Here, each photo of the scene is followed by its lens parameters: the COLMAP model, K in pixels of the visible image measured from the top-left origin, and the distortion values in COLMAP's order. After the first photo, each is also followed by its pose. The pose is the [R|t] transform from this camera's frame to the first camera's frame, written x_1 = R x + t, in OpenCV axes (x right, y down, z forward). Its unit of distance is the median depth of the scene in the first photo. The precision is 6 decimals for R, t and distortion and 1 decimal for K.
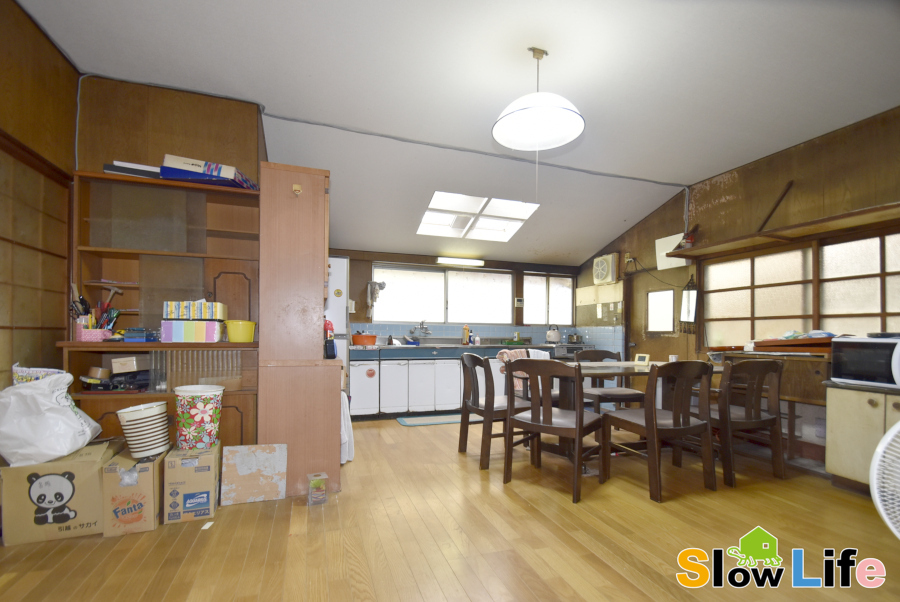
lens RADIAL K [[404.0, 0, 444.6], [0, 404.0, 328.9], [0, 0, 1]] dist [-0.000372, -0.001430]
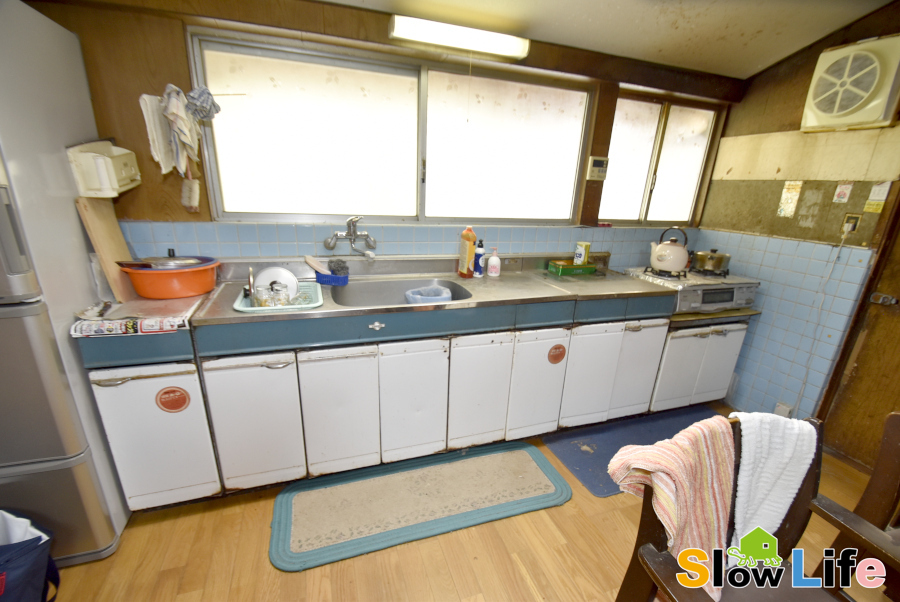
lens RADIAL K [[404.0, 0, 449.0], [0, 404.0, 331.4], [0, 0, 1]] dist [-0.000372, -0.001430]
pose [[0.999344, 0.025538, 0.025688, 0.024892], [-0.032937, 0.935766, 0.351081, -0.051665], [-0.015072, -0.351696, 0.935993, 0.571237]]
